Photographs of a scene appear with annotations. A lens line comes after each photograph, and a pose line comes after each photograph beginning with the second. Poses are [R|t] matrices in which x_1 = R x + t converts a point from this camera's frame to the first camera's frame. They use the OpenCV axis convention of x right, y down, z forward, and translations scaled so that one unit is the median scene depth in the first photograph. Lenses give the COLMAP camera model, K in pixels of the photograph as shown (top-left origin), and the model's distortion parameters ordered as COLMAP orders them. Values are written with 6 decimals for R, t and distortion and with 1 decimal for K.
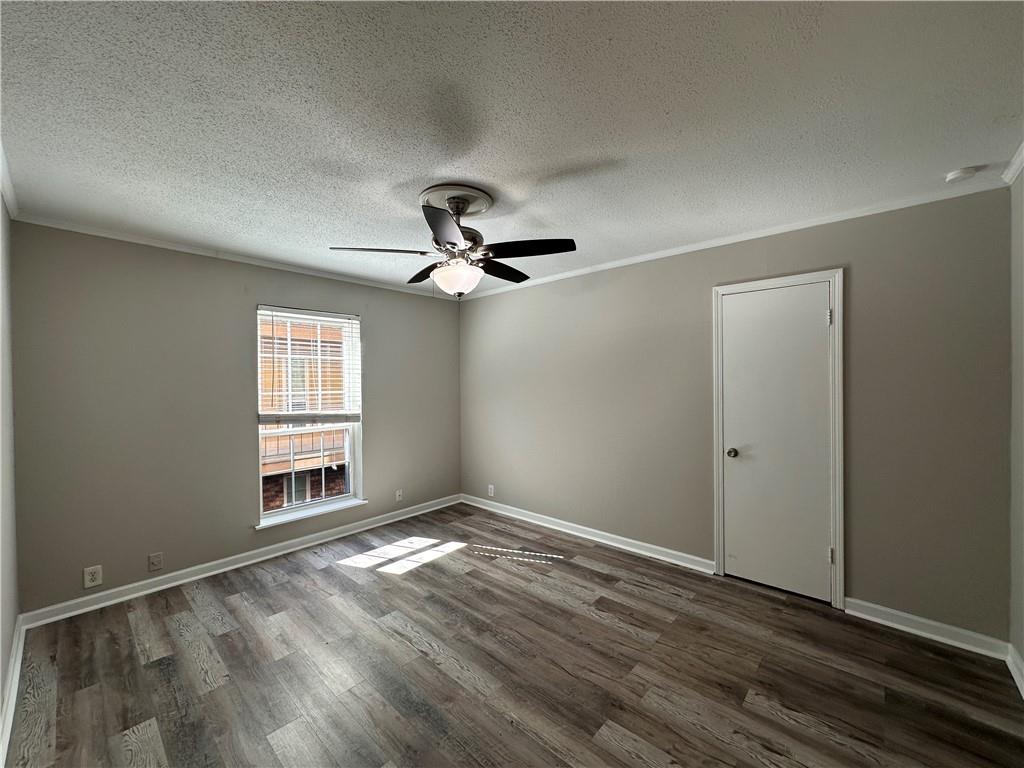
lens RADIAL K [[408.3, 0, 514.6], [0, 408.3, 384.6], [0, 0, 1]] dist [-0.002823, 0.000524]
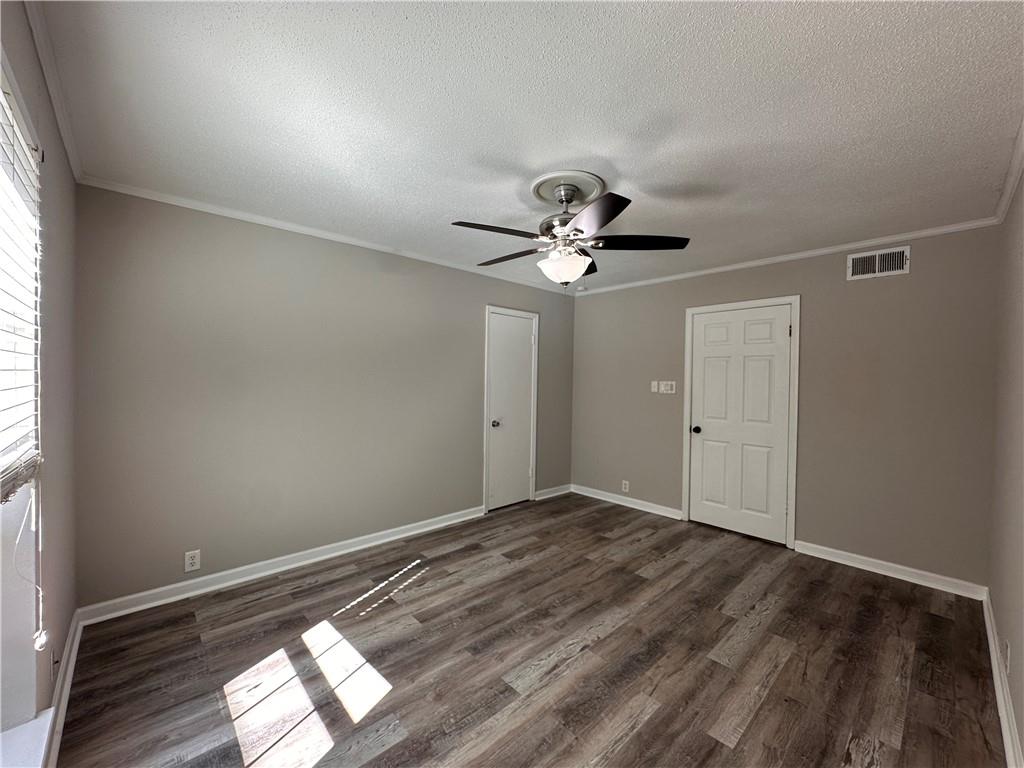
lens RADIAL K [[408.3, 0, 514.5], [0, 408.3, 383.2], [0, 0, 1]] dist [-0.002823, 0.000524]
pose [[0.087658, -0.003294, 0.996145, -0.868660], [-0.010342, 0.999938, 0.004216, 0.016977], [-0.996097, -0.010672, 0.087618, 0.784032]]
